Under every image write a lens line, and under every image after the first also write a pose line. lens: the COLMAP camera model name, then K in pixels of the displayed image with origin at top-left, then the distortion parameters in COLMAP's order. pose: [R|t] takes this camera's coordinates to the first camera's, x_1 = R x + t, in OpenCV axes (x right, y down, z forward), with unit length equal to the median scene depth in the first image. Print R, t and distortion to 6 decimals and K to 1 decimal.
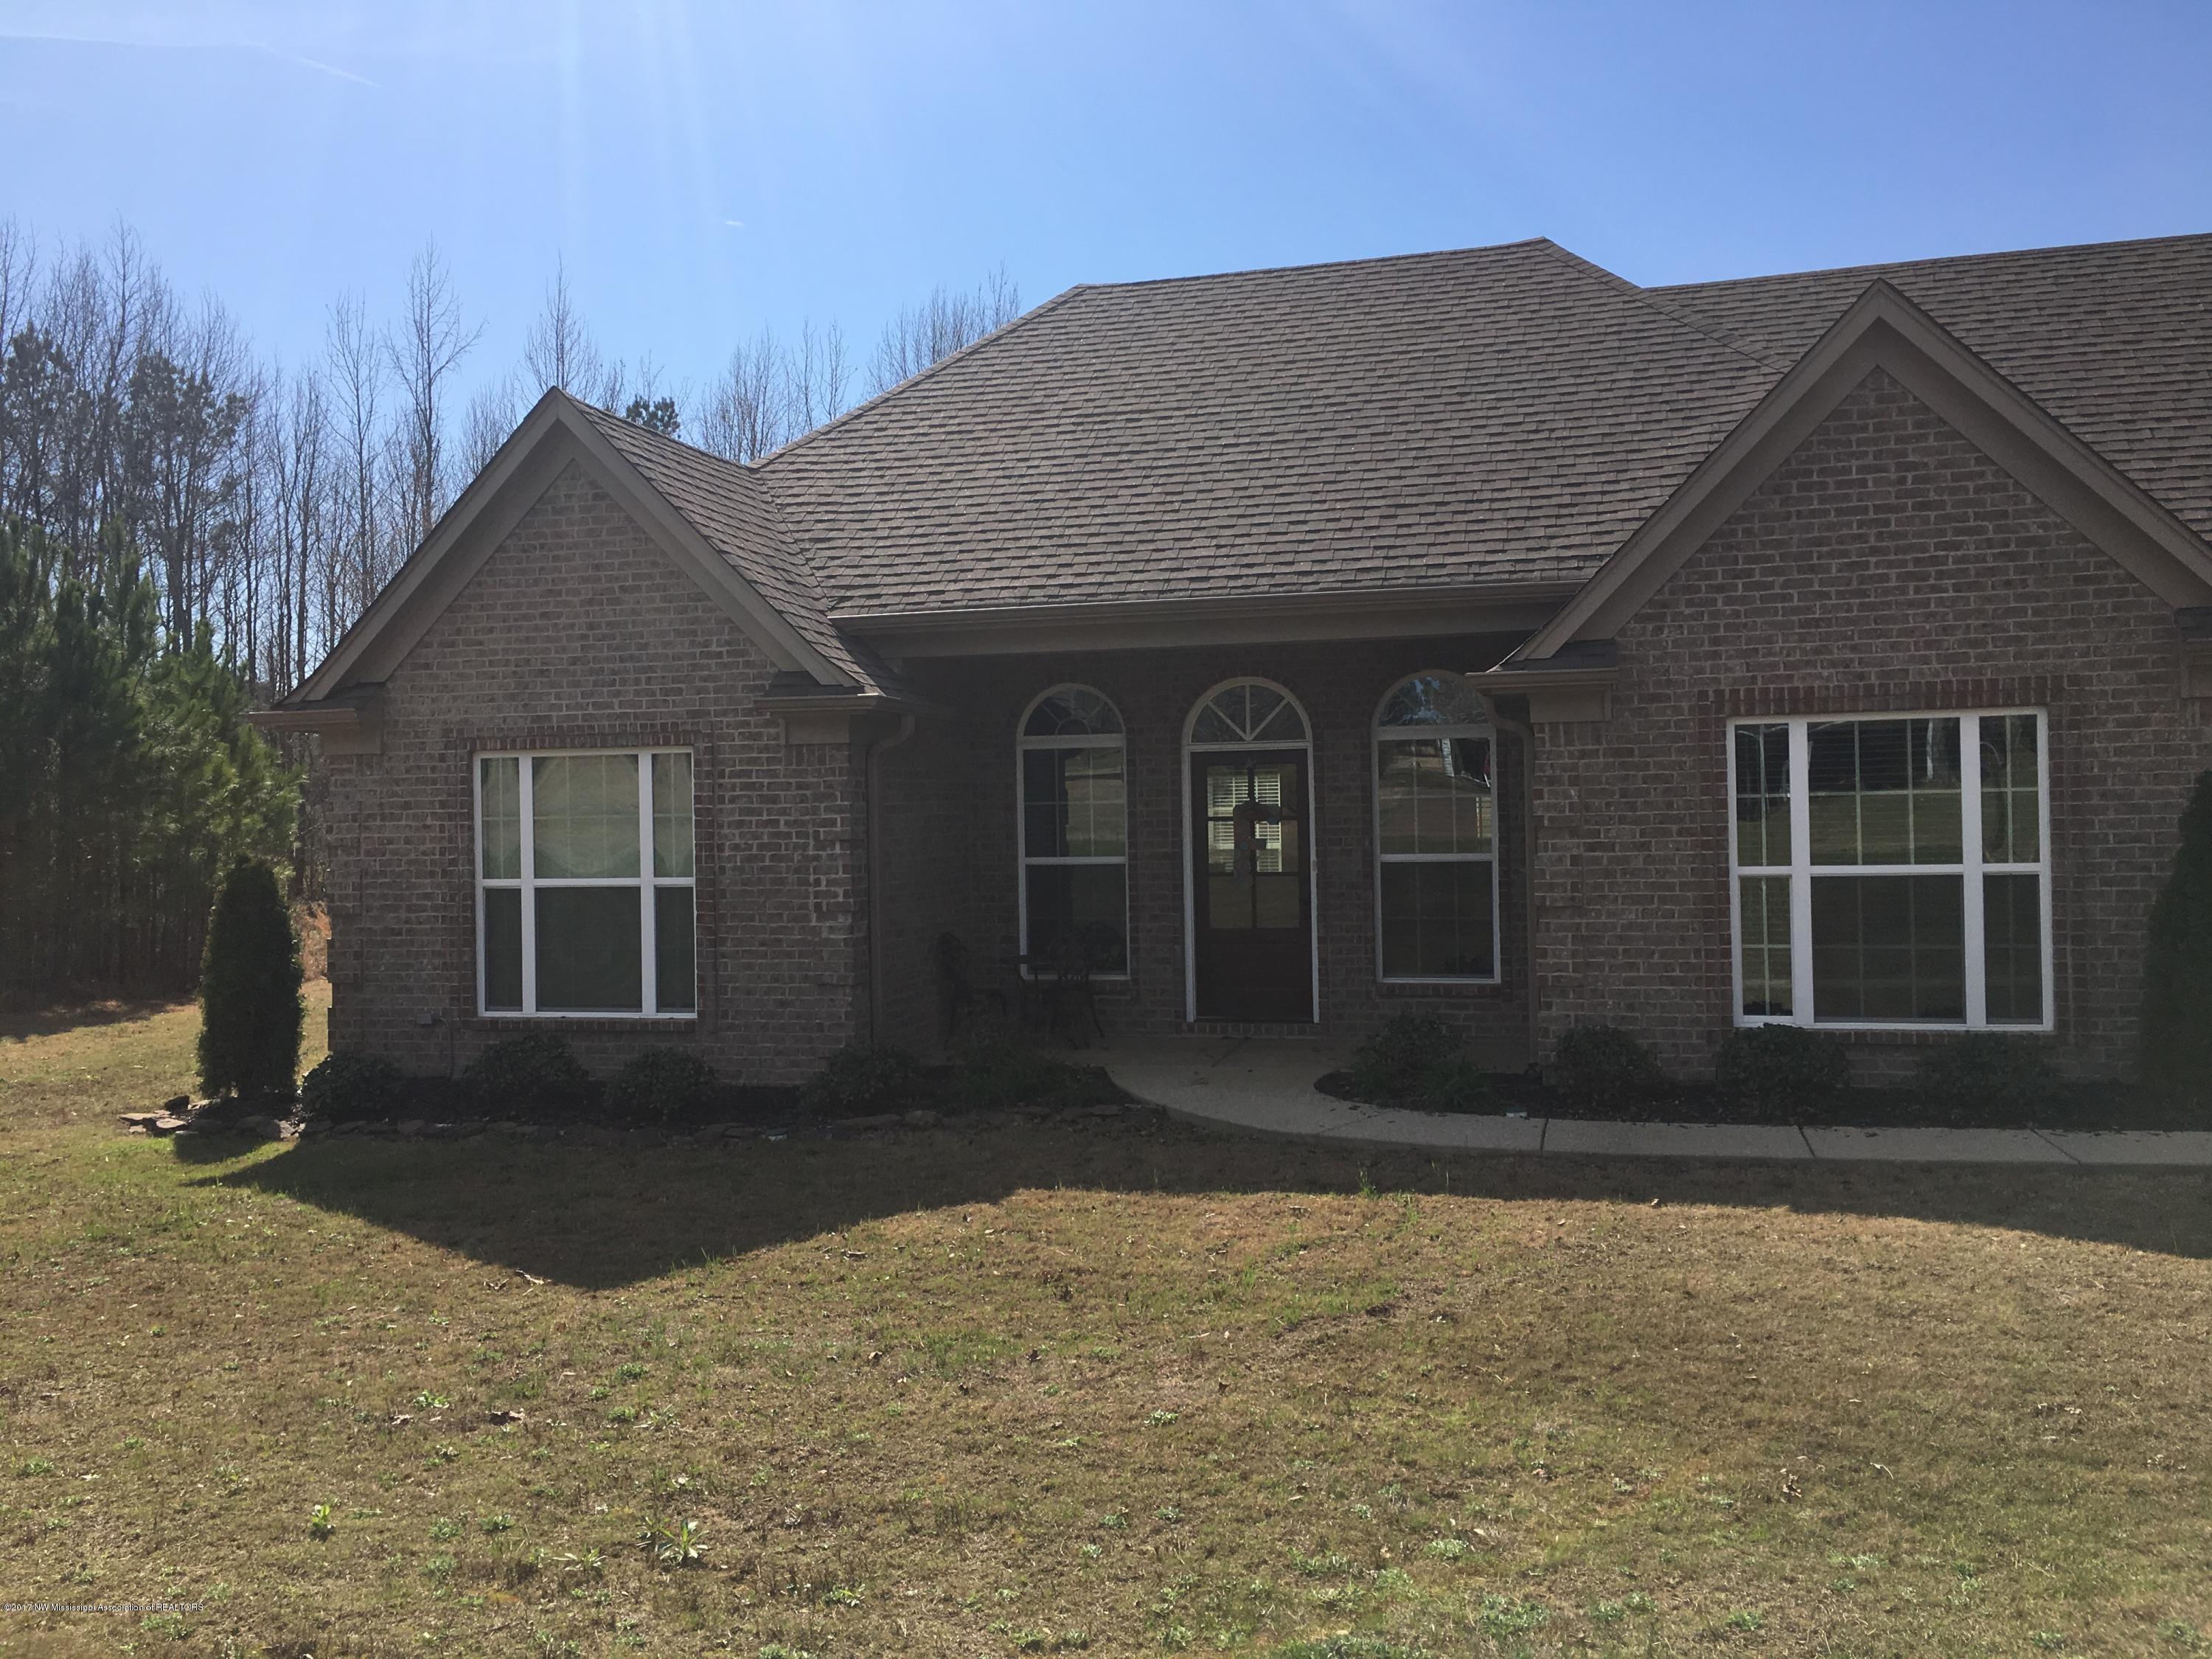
lens RADIAL K [[1883.3, 0, 1090.9], [0, 1883.3, 814.1], [0, 0, 1]] dist [0.085666, -0.122127]
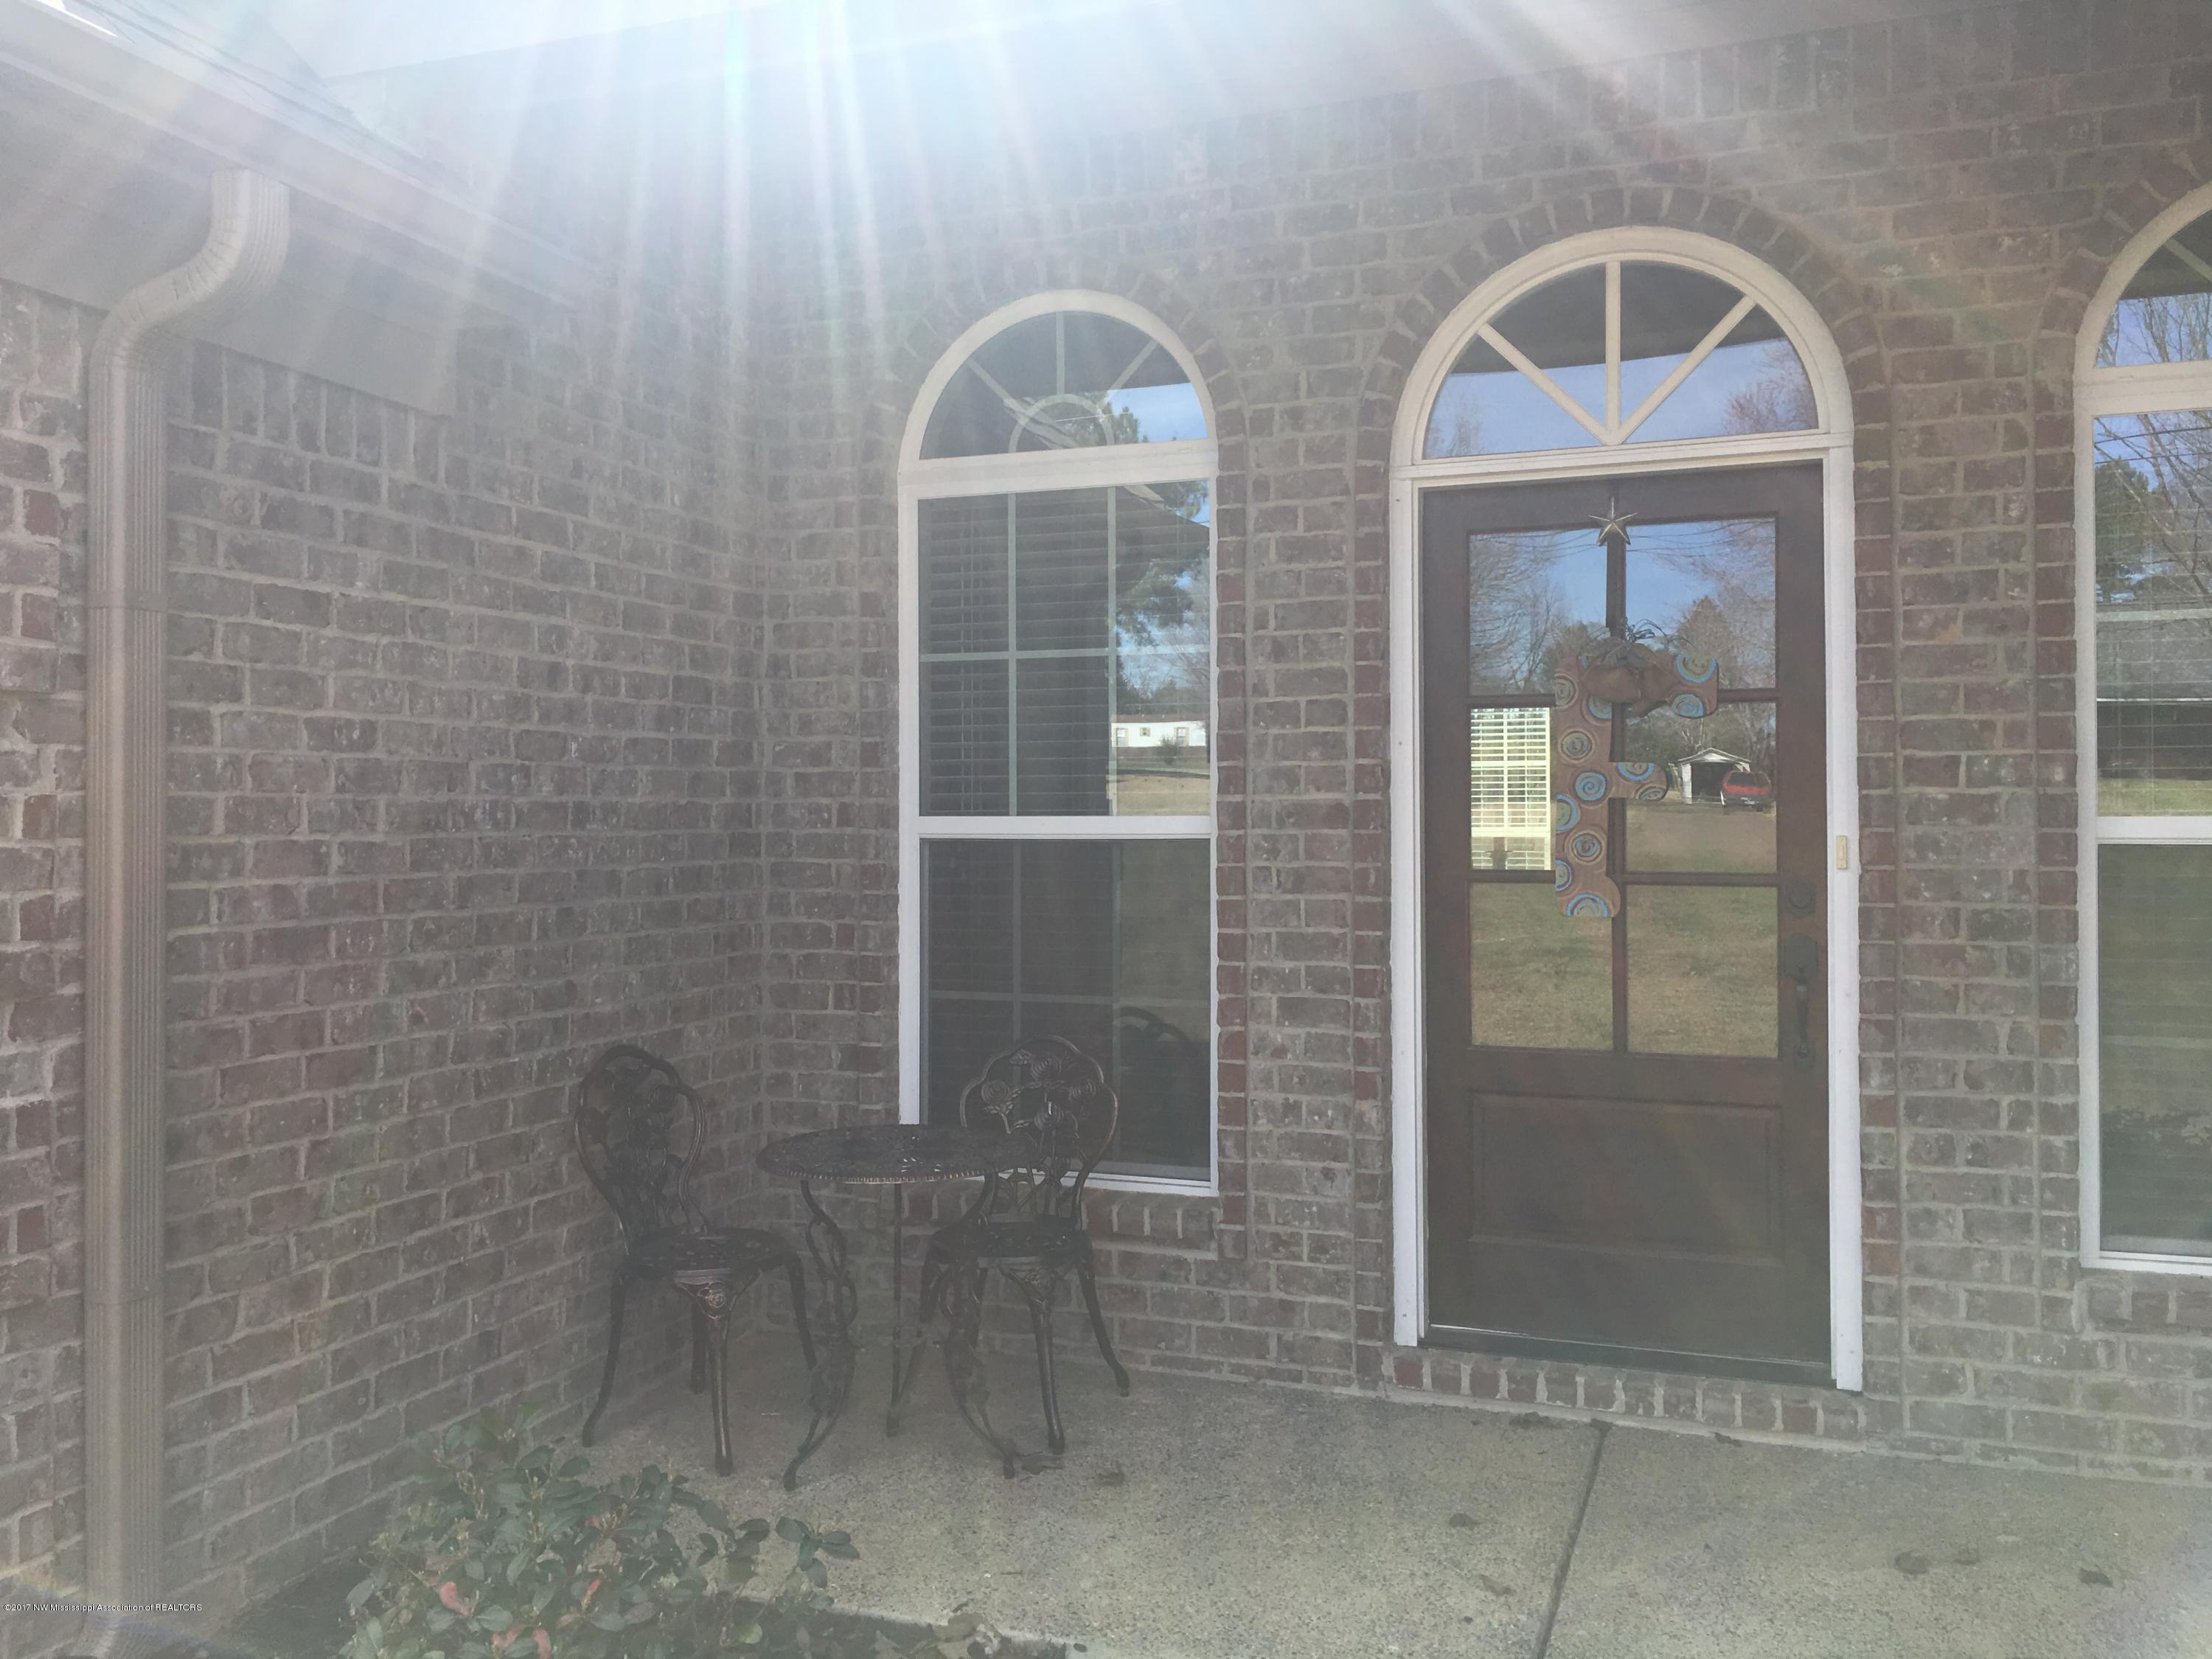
lens RADIAL K [[1883.3, 0, 1078.0], [0, 1883.3, 802.2], [0, 0, 1]] dist [0.085666, -0.122127]
pose [[0.994558, 0.015070, -0.103092, 0.035304], [-0.016134, 0.999825, -0.009499, 0.028423], [0.102931, 0.011110, 0.994626, 0.815369]]
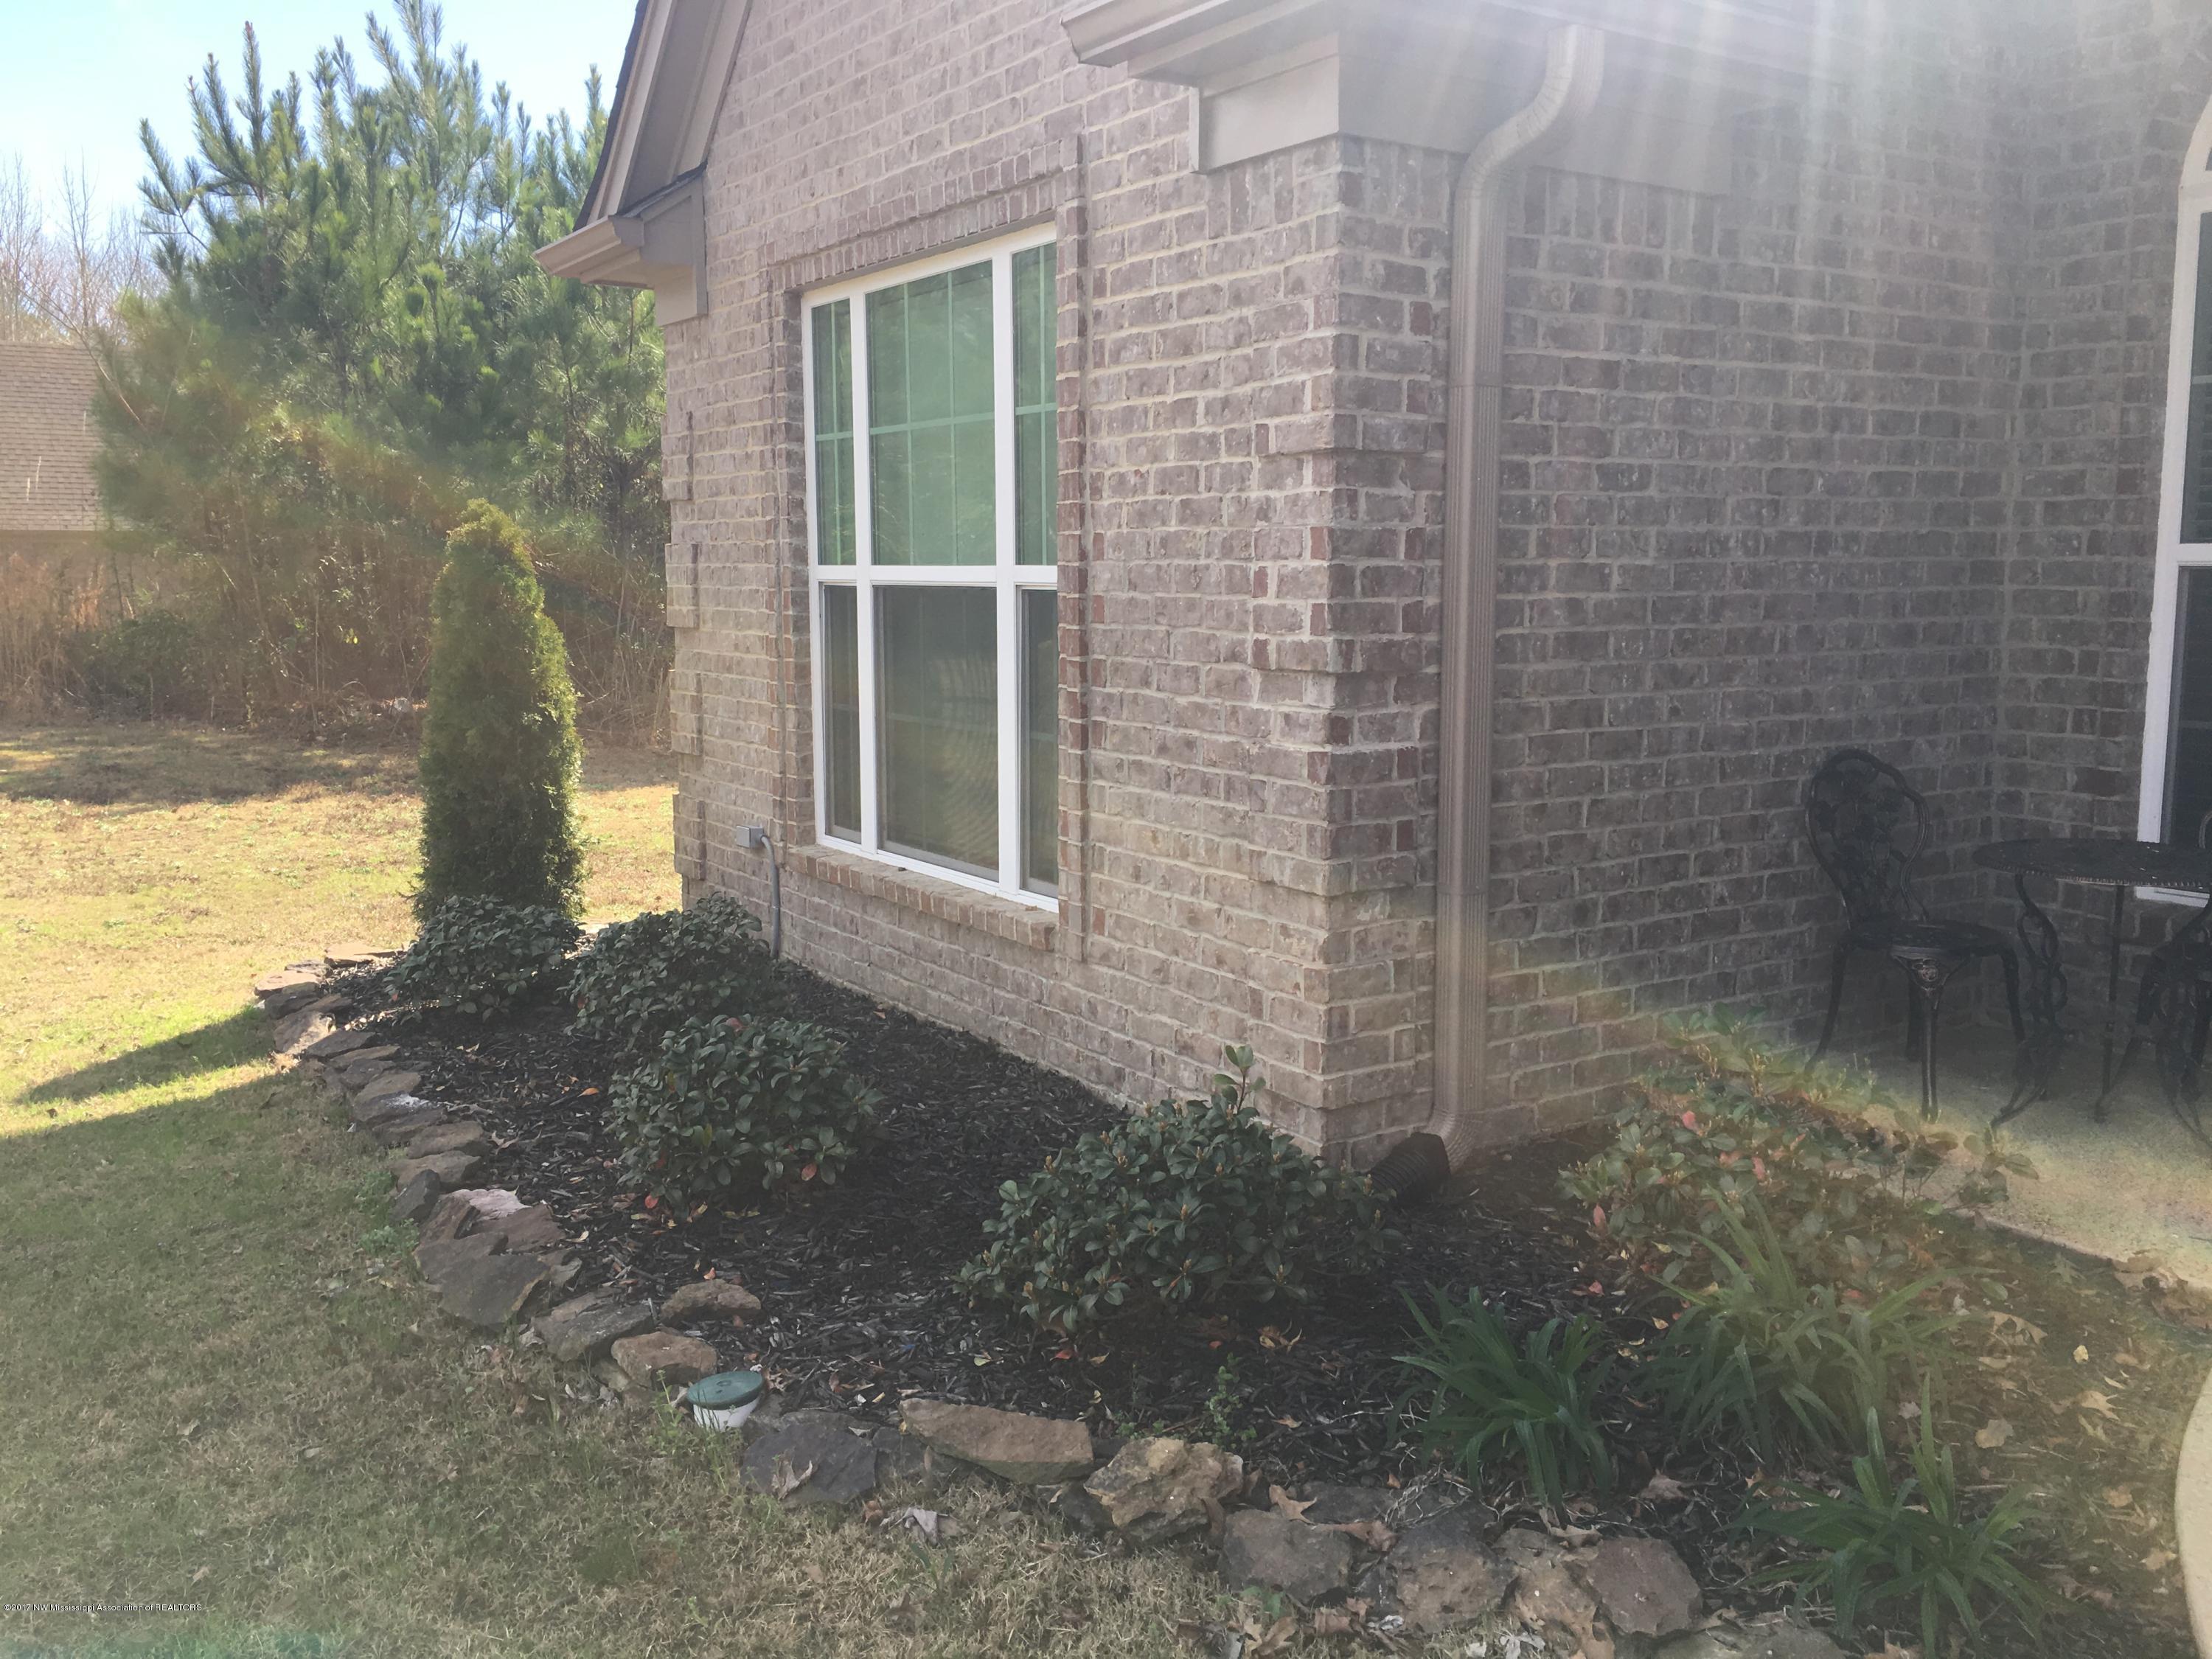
lens RADIAL K [[1883.3, 0, 1107.9], [0, 1883.3, 806.0], [0, 0, 1]] dist [0.085666, -0.122127]
pose [[0.747400, 0.099958, -0.656812, 0.063175], [-0.013204, 0.990657, 0.135739, 0.031441], [0.664243, -0.092778, 0.741737, 0.753914]]
